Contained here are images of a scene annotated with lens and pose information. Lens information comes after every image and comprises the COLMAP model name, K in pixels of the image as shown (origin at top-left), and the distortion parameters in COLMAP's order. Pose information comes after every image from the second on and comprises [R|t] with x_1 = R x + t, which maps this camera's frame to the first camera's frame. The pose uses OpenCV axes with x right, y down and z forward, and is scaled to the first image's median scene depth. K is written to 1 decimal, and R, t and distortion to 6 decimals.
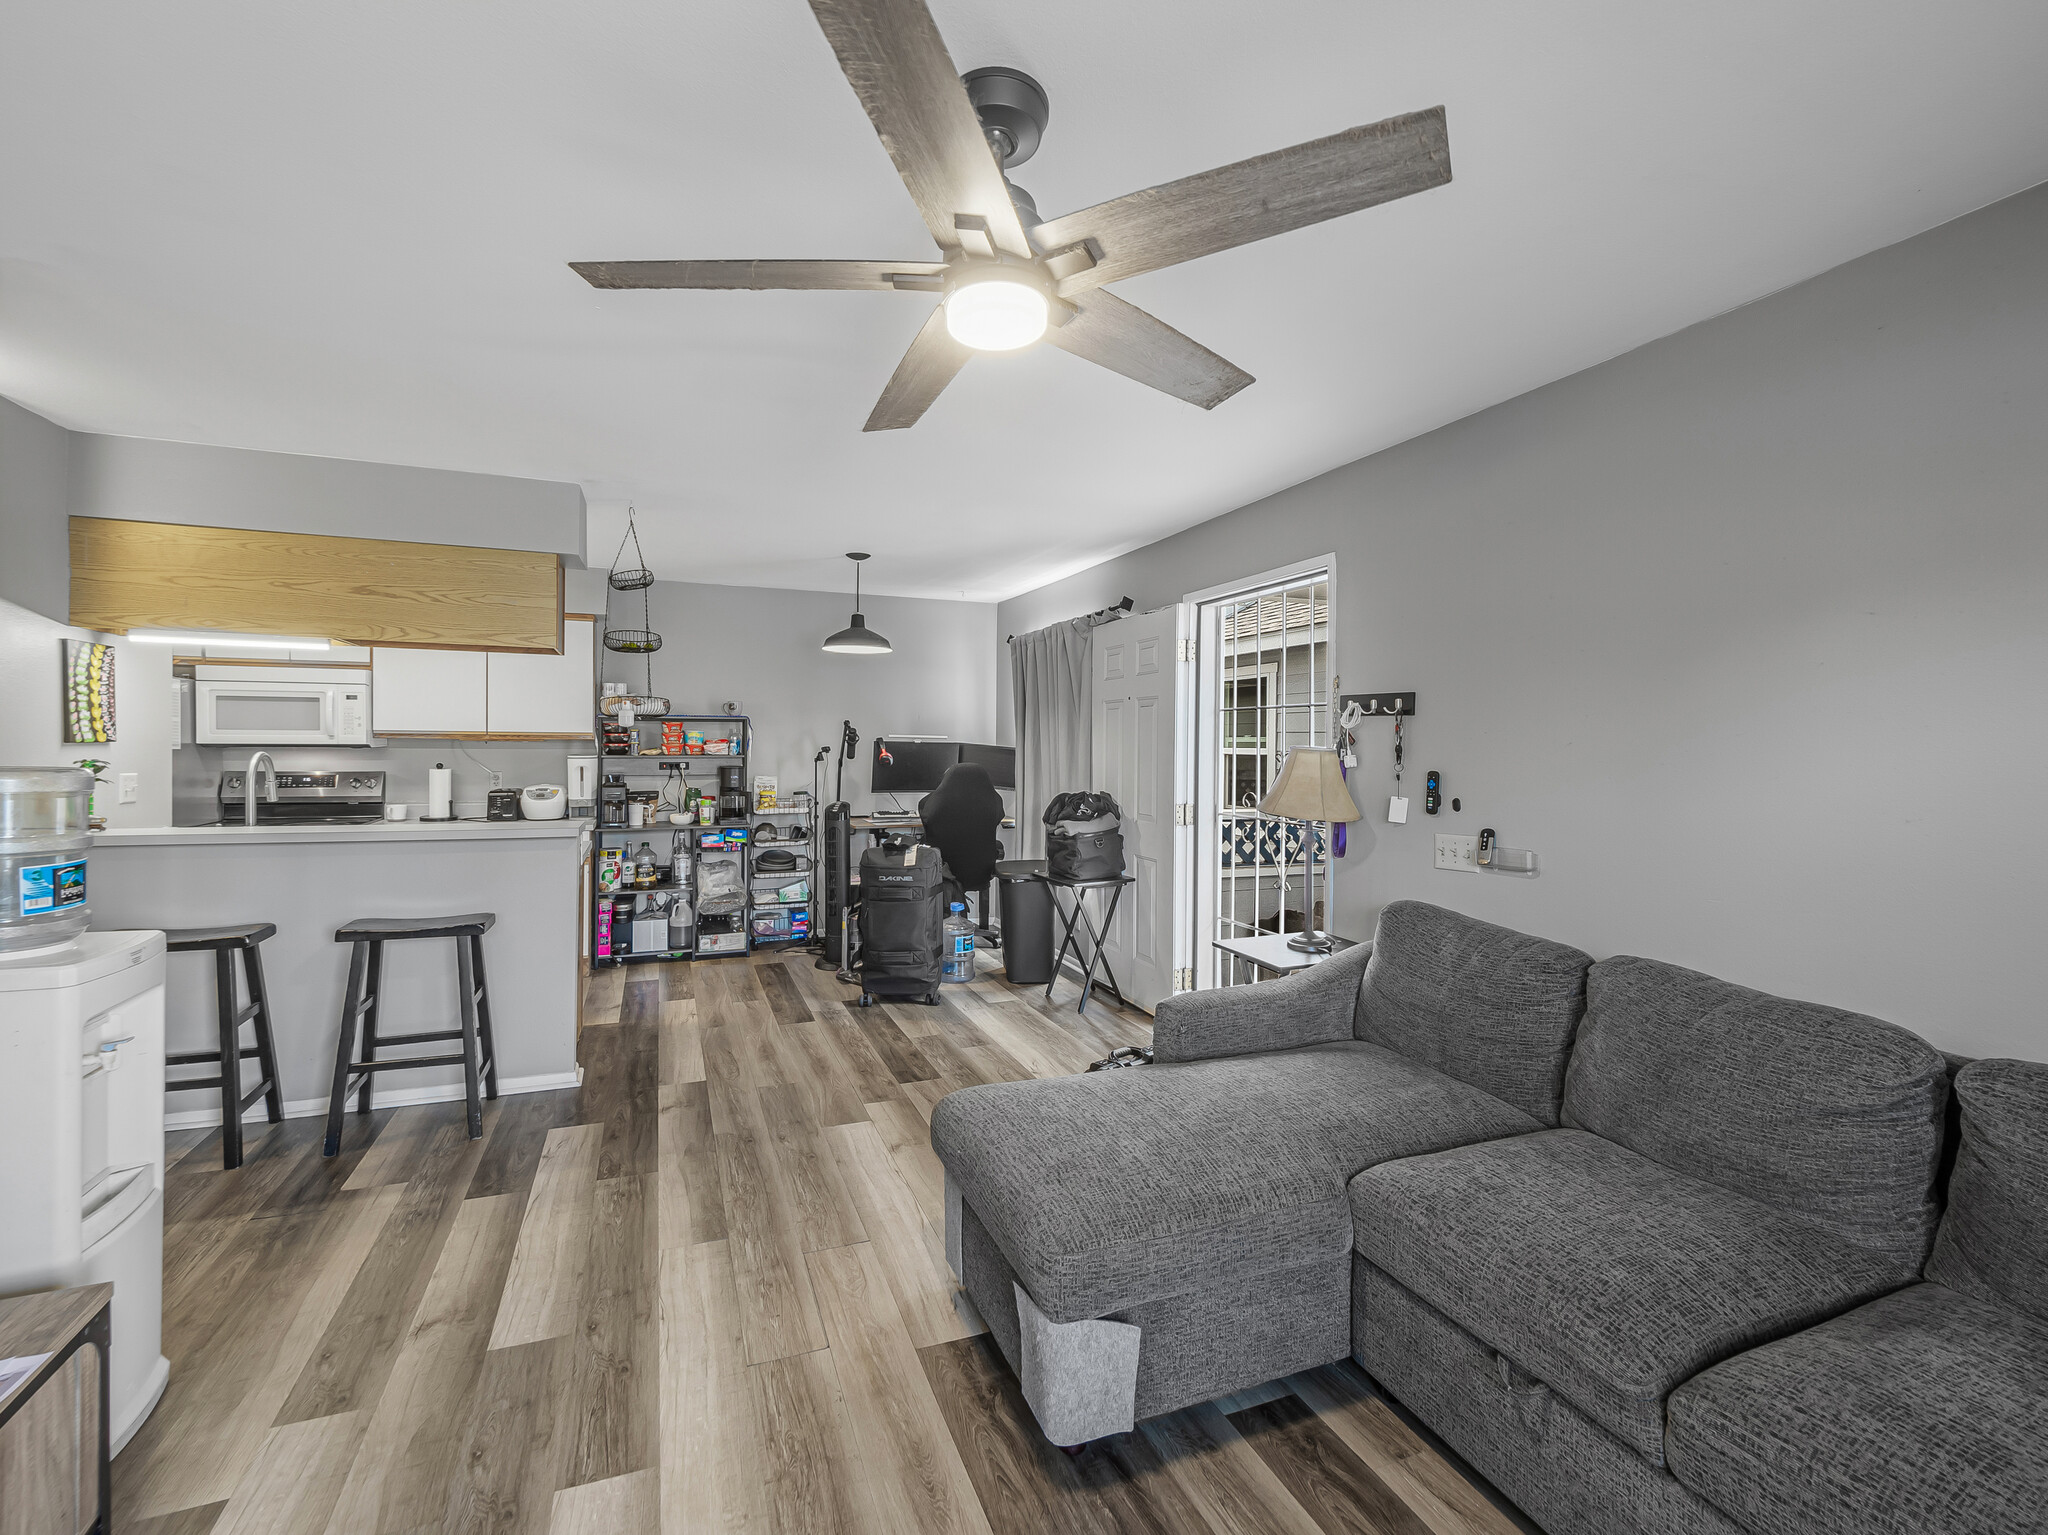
lens RADIAL K [[880.6, 0, 995.5], [0, 880.6, 754.4], [0, 0, 1]] dist [-0.009104, -0.000376]
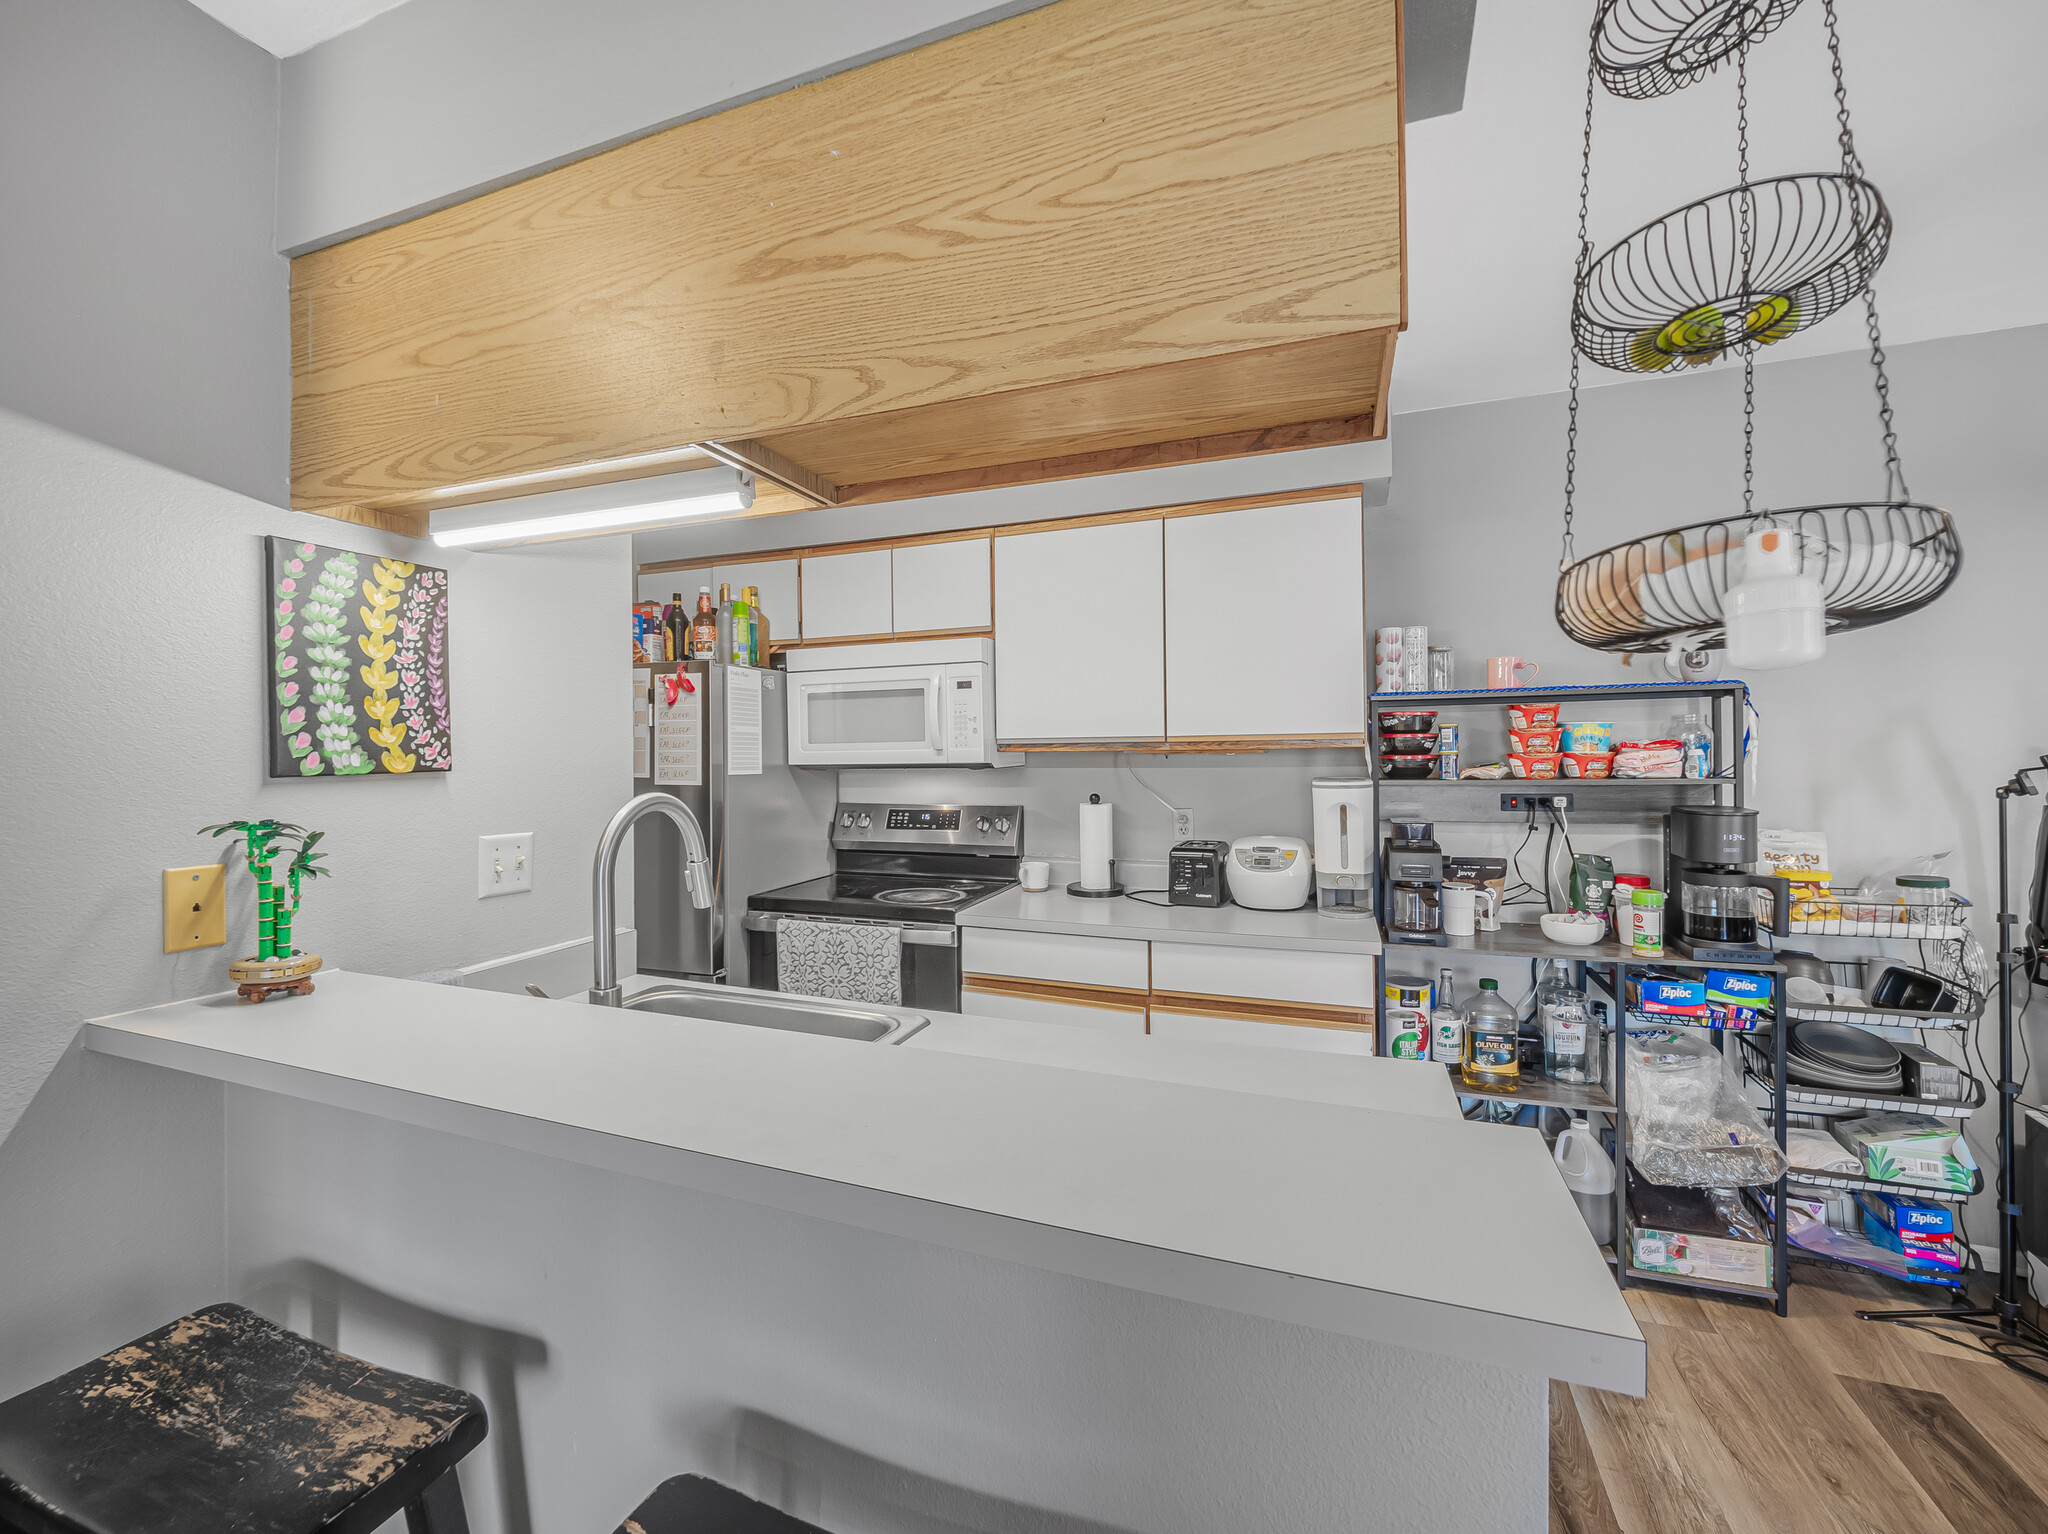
lens RADIAL K [[880.6, 0, 992.8], [0, 880.6, 750.1], [0, 0, 1]] dist [-0.009104, -0.000376]
pose [[0.739117, -0.018430, -0.673324, -0.290001], [0.009364, 0.999810, -0.017089, -0.009219], [0.673511, 0.006326, 0.739150, 0.520352]]
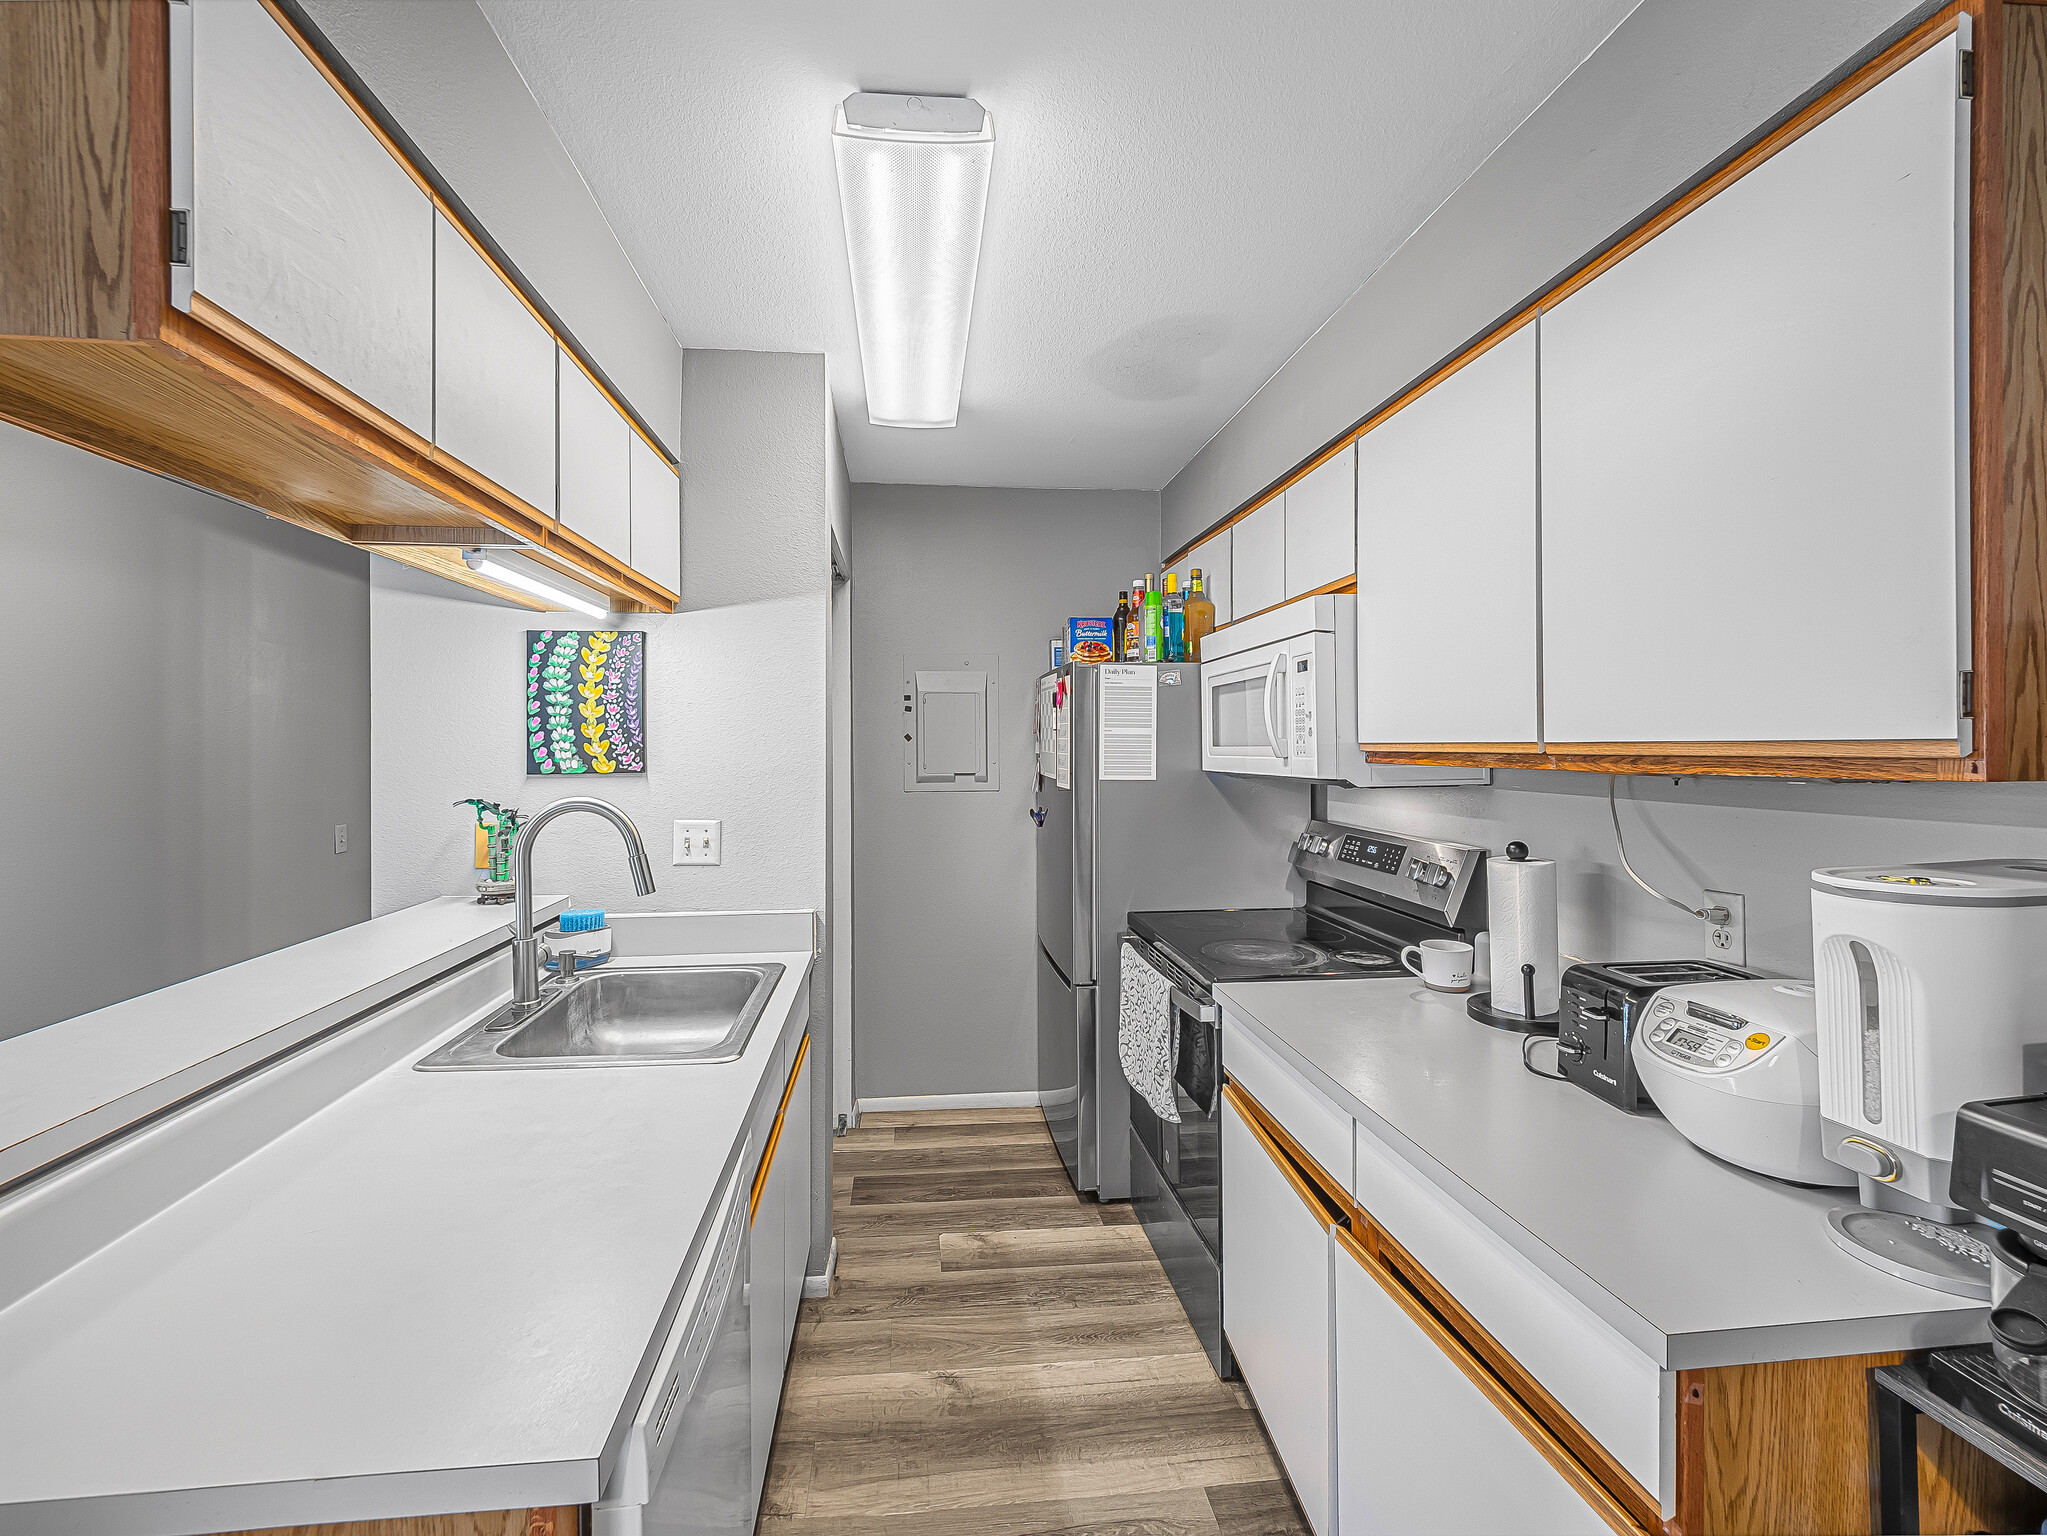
lens RADIAL K [[880.1, 0, 978.5], [0, 880.1, 743.7], [0, 0, 1]] dist [-0.009104, -0.000376]
pose [[-0.280444, -0.010946, -0.959808, -0.265366], [-0.011702, 0.999900, -0.007984, -0.021065], [0.959799, 0.008992, -0.280544, 0.884226]]
